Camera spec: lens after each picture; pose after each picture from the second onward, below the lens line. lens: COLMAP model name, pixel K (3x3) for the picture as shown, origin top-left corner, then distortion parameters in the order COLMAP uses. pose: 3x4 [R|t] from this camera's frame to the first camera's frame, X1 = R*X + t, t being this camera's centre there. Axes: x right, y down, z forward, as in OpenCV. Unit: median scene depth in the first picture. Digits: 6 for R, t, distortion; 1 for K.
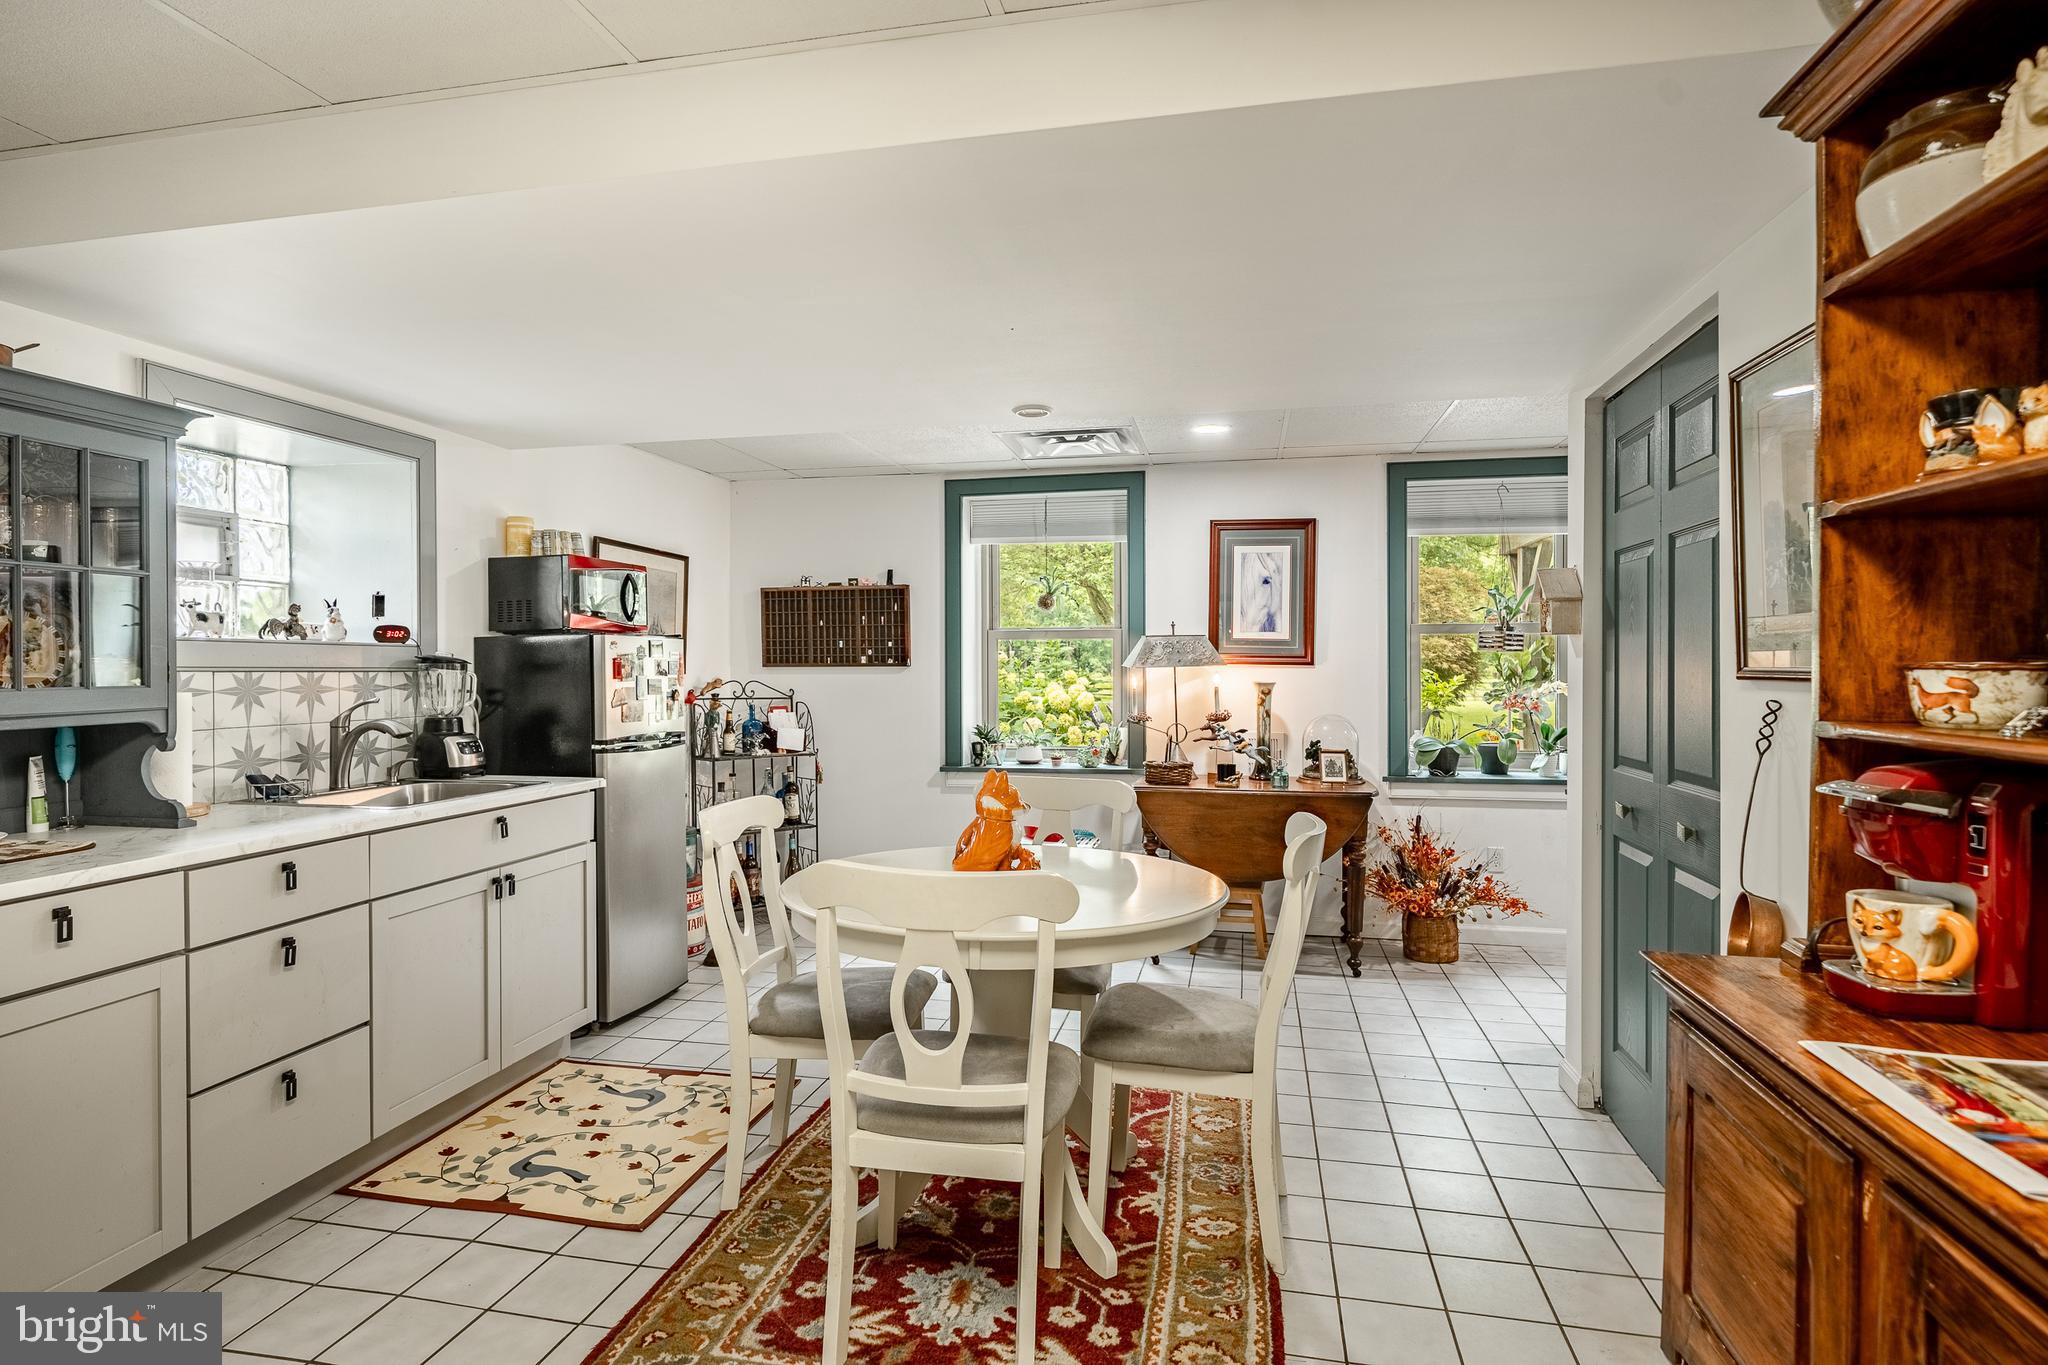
lens RADIAL K [[1114.4, 0, 1016.0], [0, 1114.4, 681.8], [0, 0, 1]] dist [-0.003924, -0.000394]
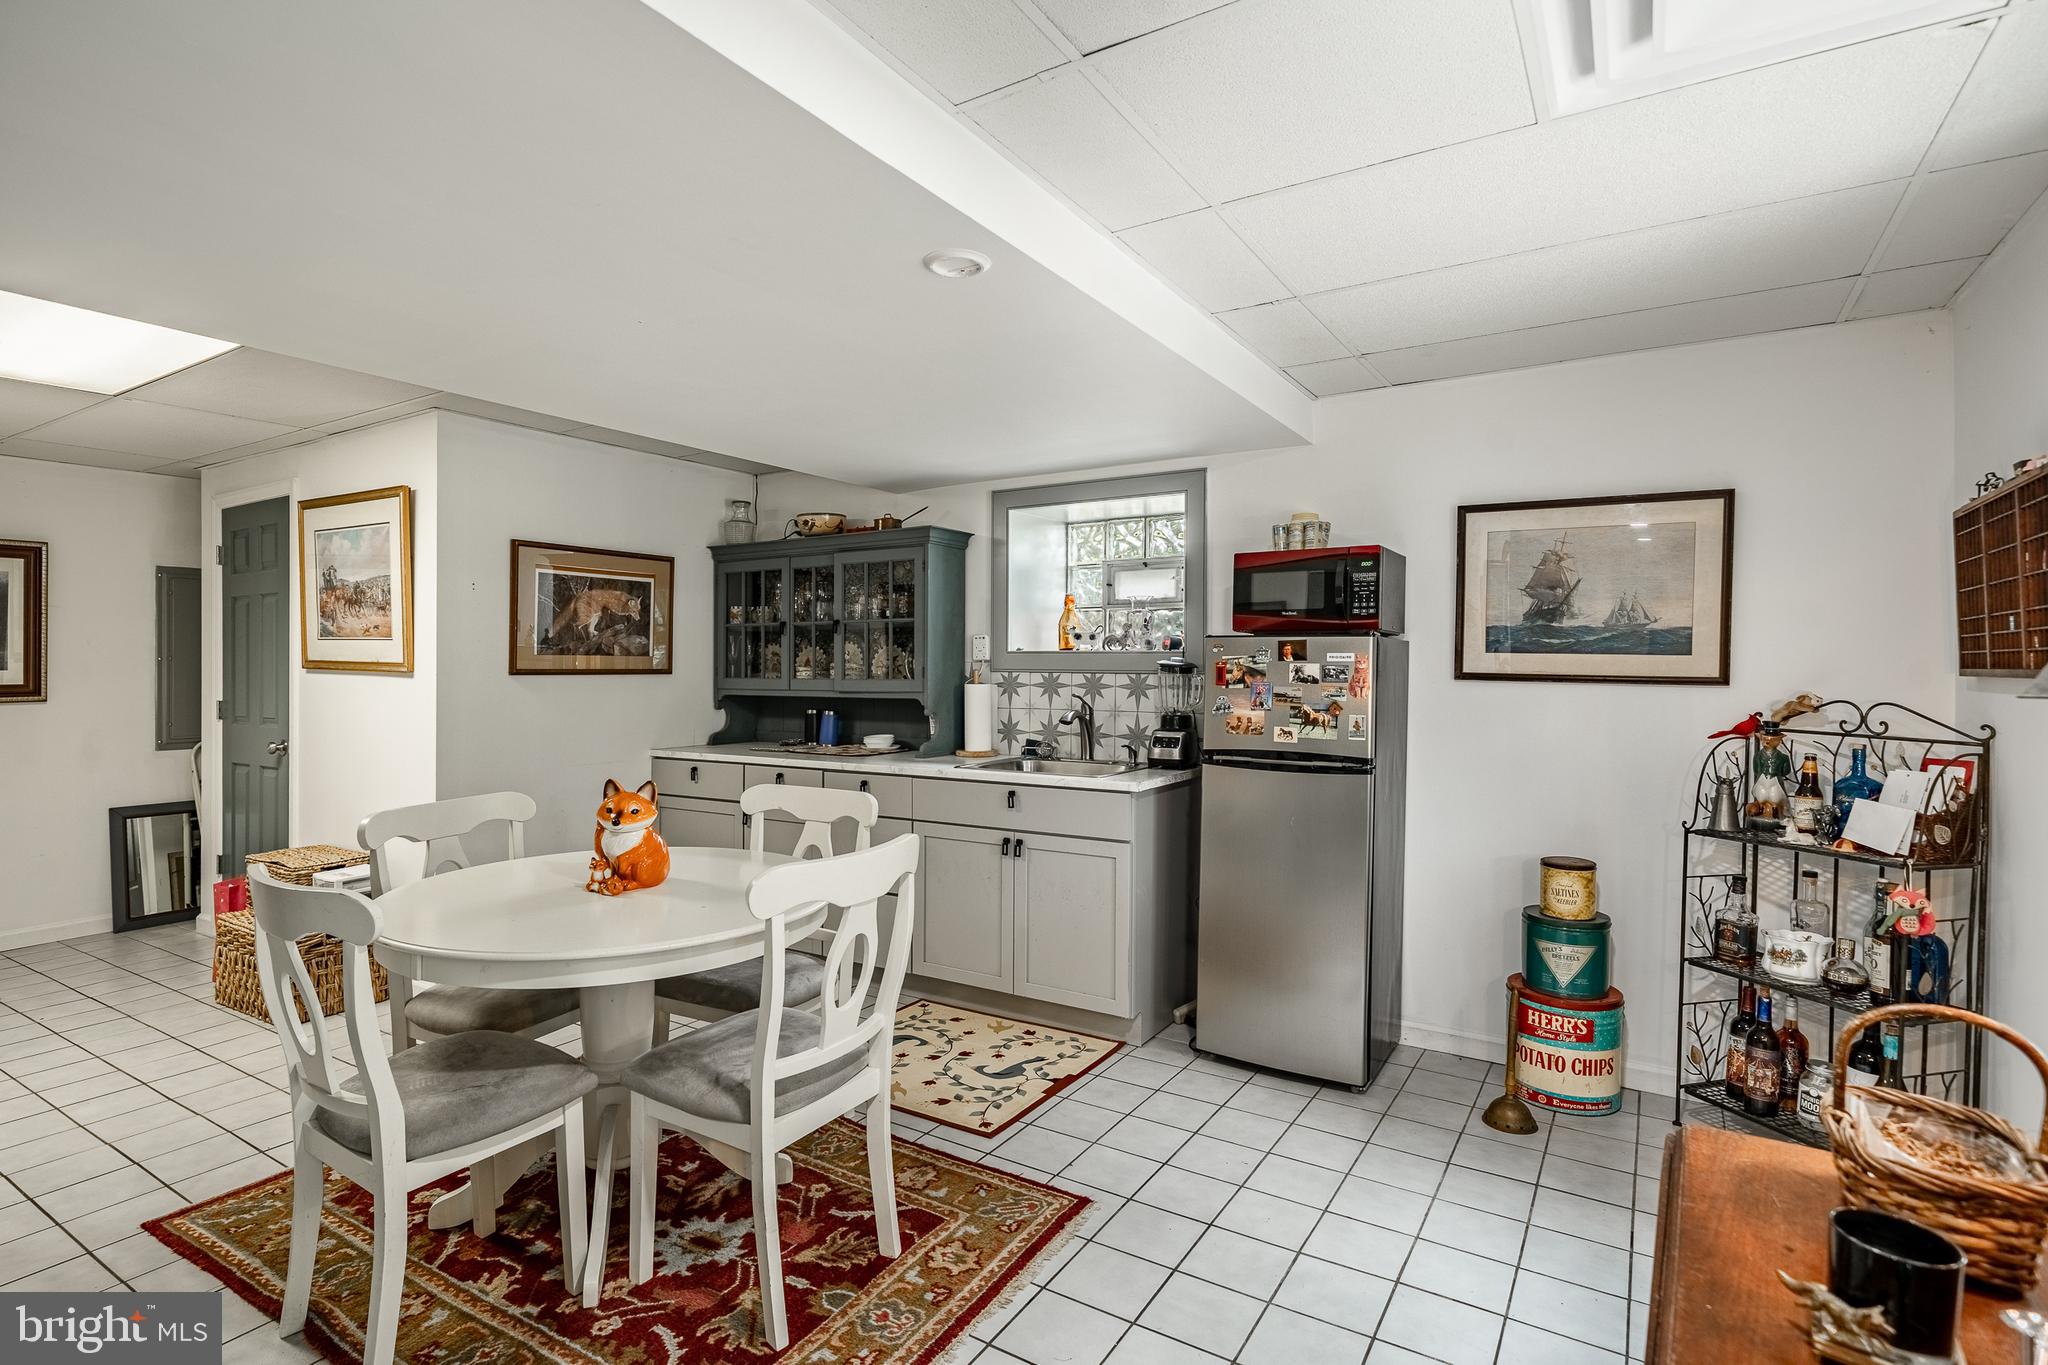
lens RADIAL K [[1029.3, 0, 1003.0], [0, 1029.3, 679.3], [0, 0, 1]] dist [-0.002047, 0.000241]
pose [[-0.371062, 0.016440, -0.928462, 0.600312], [-0.013284, 0.999647, 0.023009, -0.029859], [0.928513, 0.020871, -0.370713, 1.394990]]
